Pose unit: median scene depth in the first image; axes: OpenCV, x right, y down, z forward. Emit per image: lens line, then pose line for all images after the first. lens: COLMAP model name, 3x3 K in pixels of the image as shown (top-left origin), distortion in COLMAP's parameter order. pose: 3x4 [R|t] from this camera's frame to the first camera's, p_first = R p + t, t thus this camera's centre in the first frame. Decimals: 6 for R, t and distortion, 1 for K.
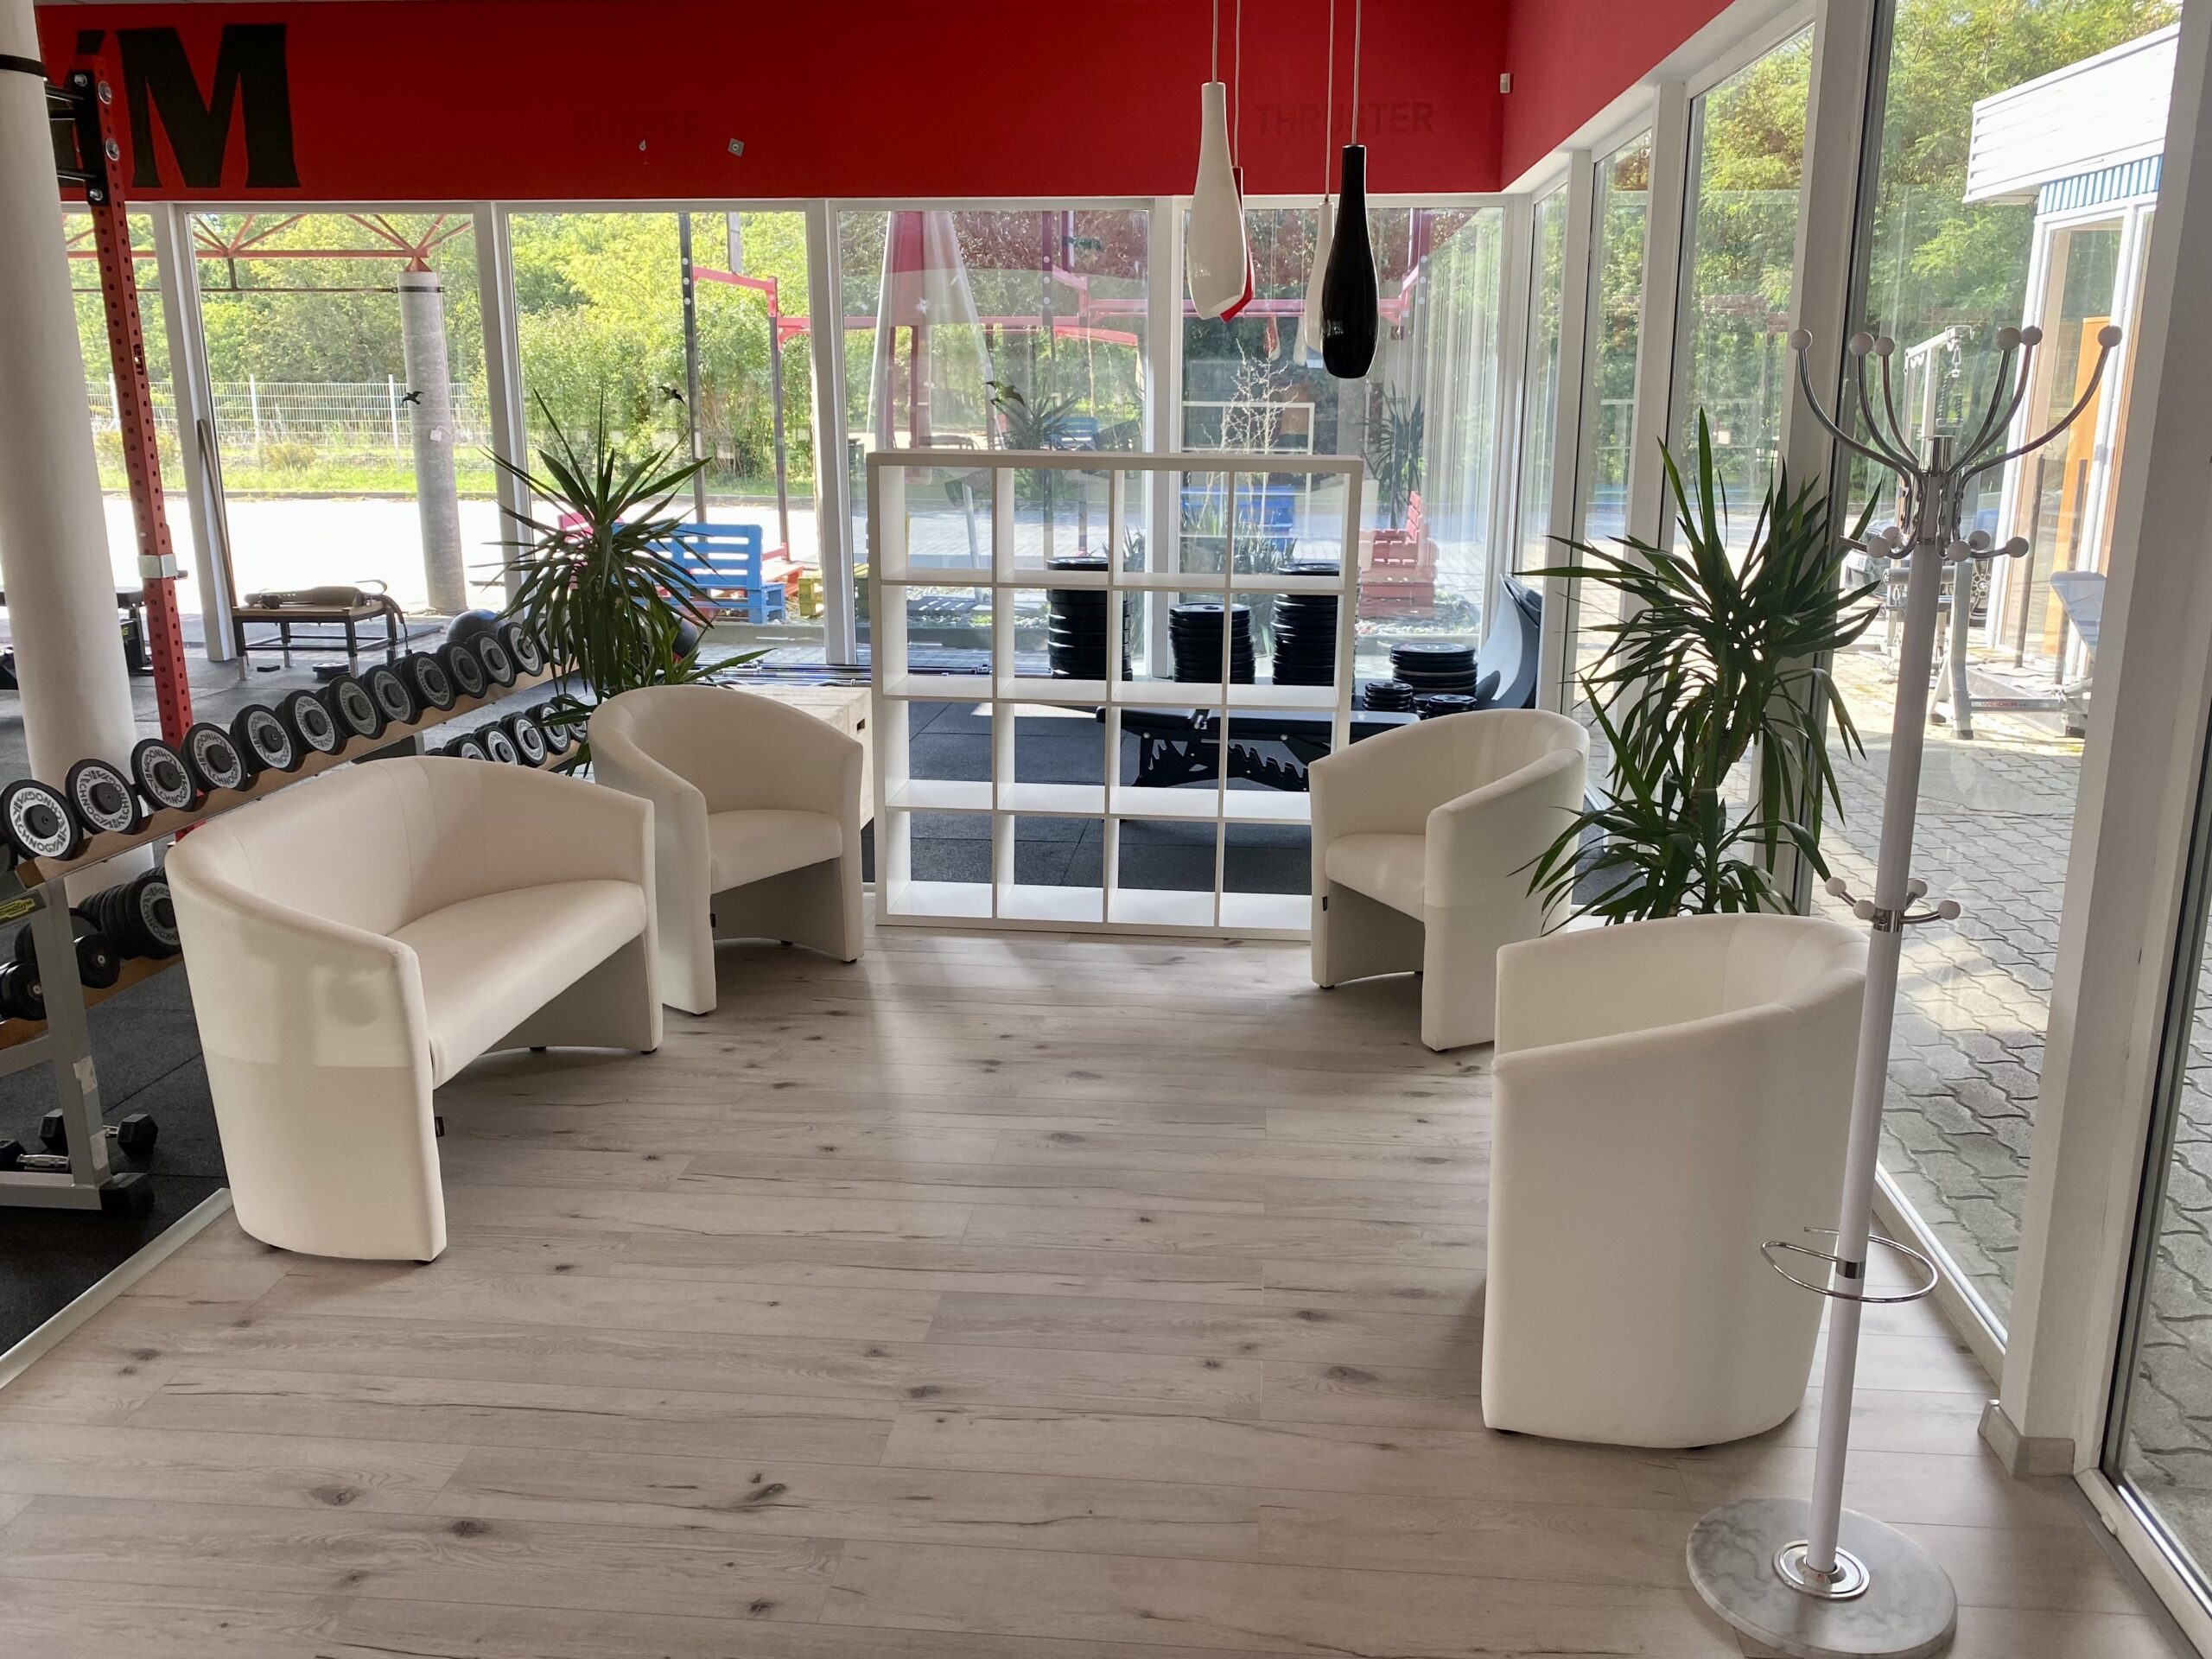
lens RADIAL K [[1822.3, 0, 1106.0], [0, 1822.3, 829.5], [0, 0, 1]] dist [0.013319, -0.002242]
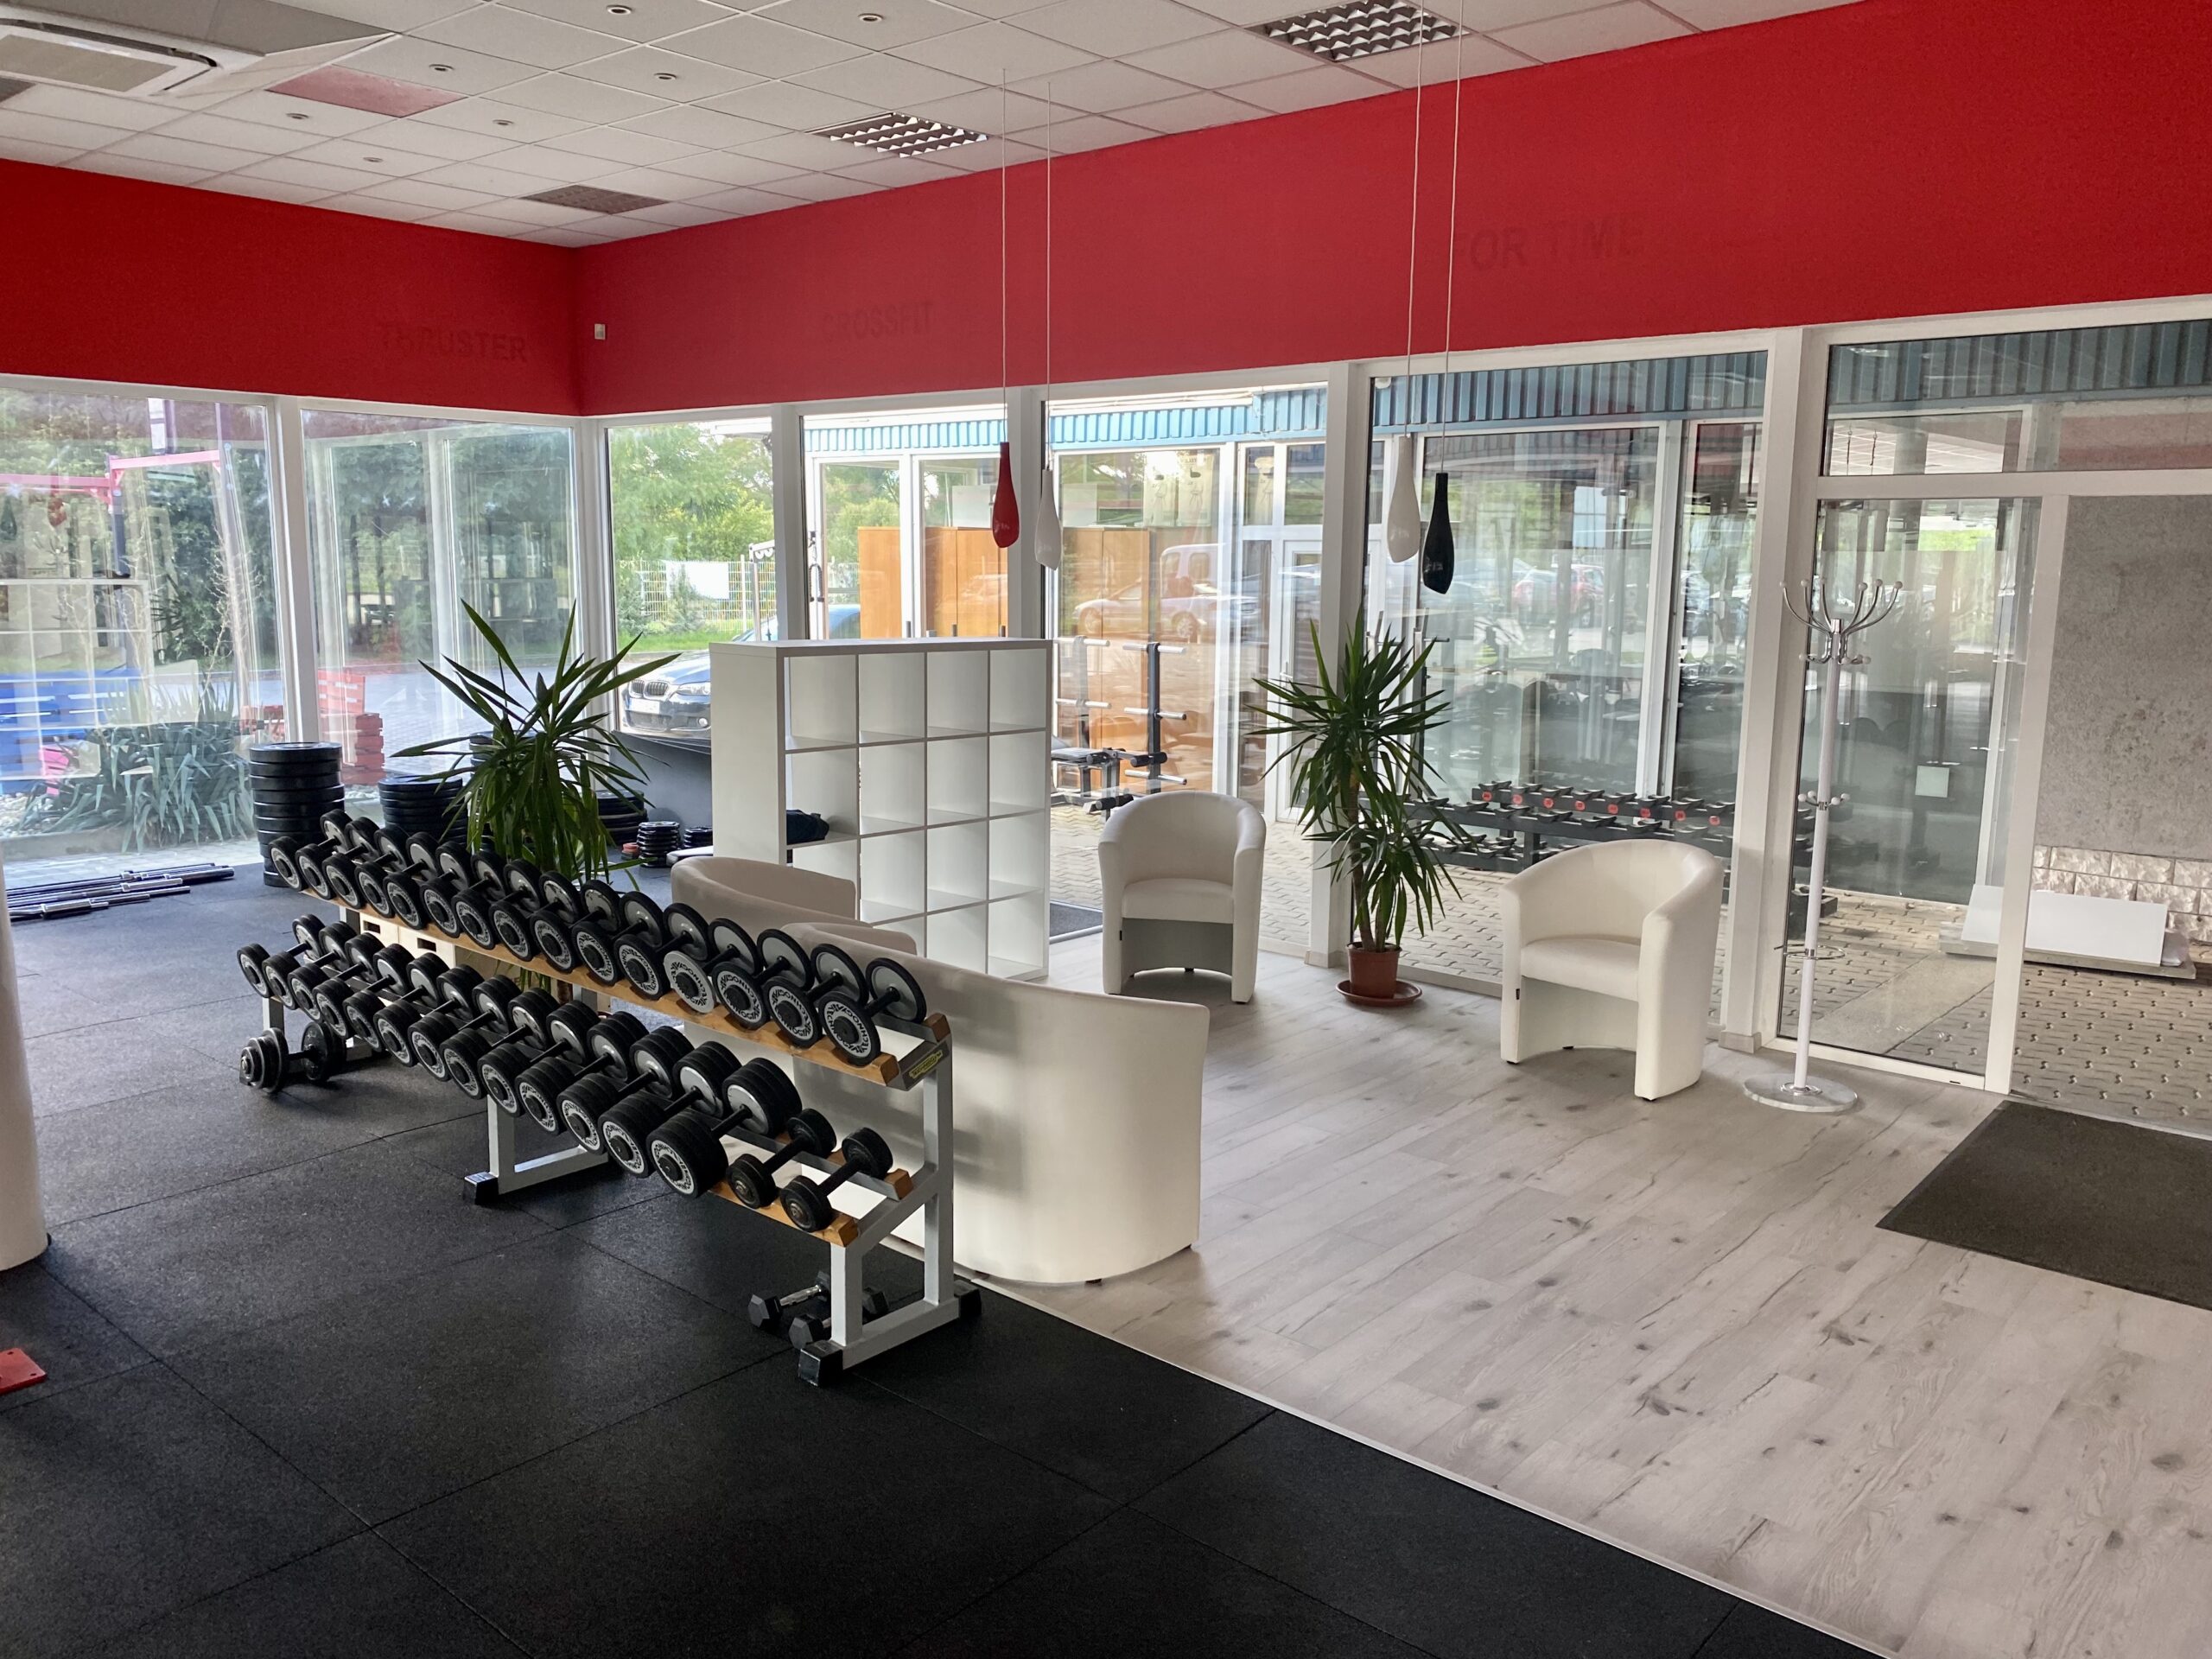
lens RADIAL K [[1699.6, 0, 1106.0], [0, 1699.6, 829.5], [0, 0, 1]] dist [0.056289, -0.085900]
pose [[0.580853, -0.126129, 0.804178, -0.765810], [0.188870, 0.981845, 0.017575, -0.054773], [-0.791795, 0.141676, 0.594129, 0.142623]]
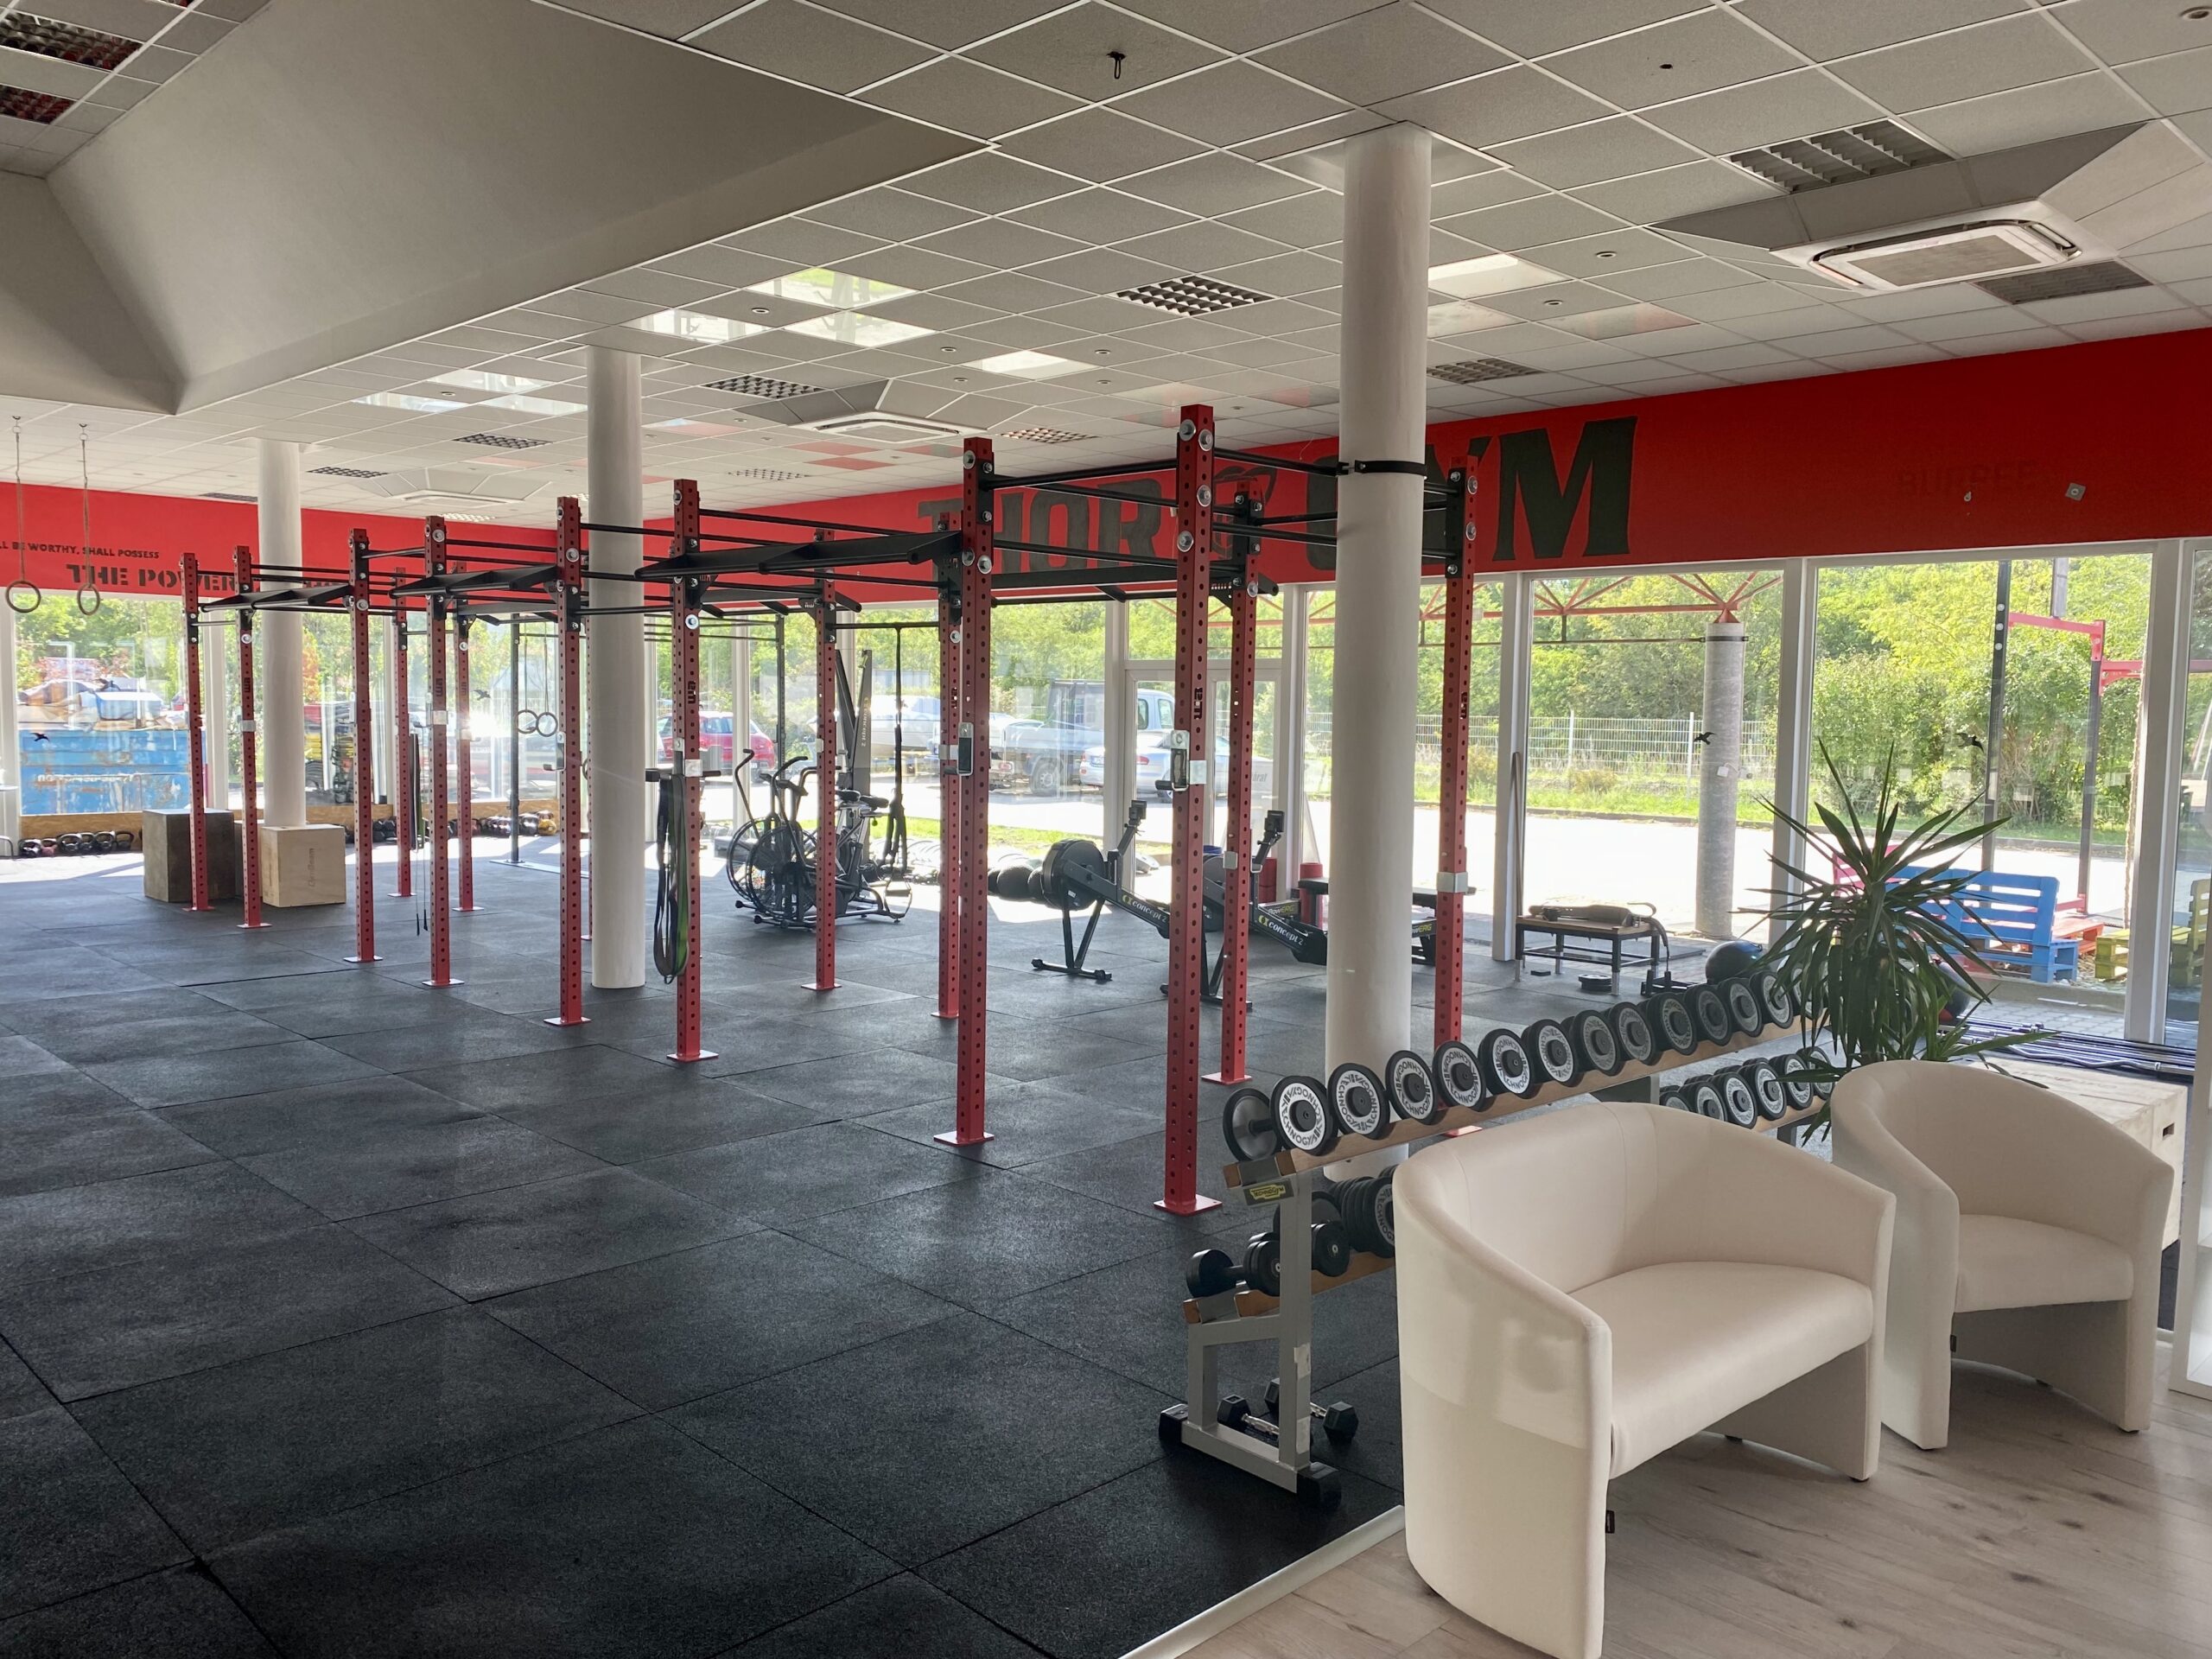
lens RADIAL K [[1699.6, 0, 1106.0], [0, 1699.6, 829.5], [0, 0, 1]] dist [0.056289, -0.085900]
pose [[0.768925, 0.059970, -0.636520, -0.016389], [-0.169934, 0.978949, -0.113051, -0.021514], [0.616342, 0.195094, 0.762929, 0.061728]]
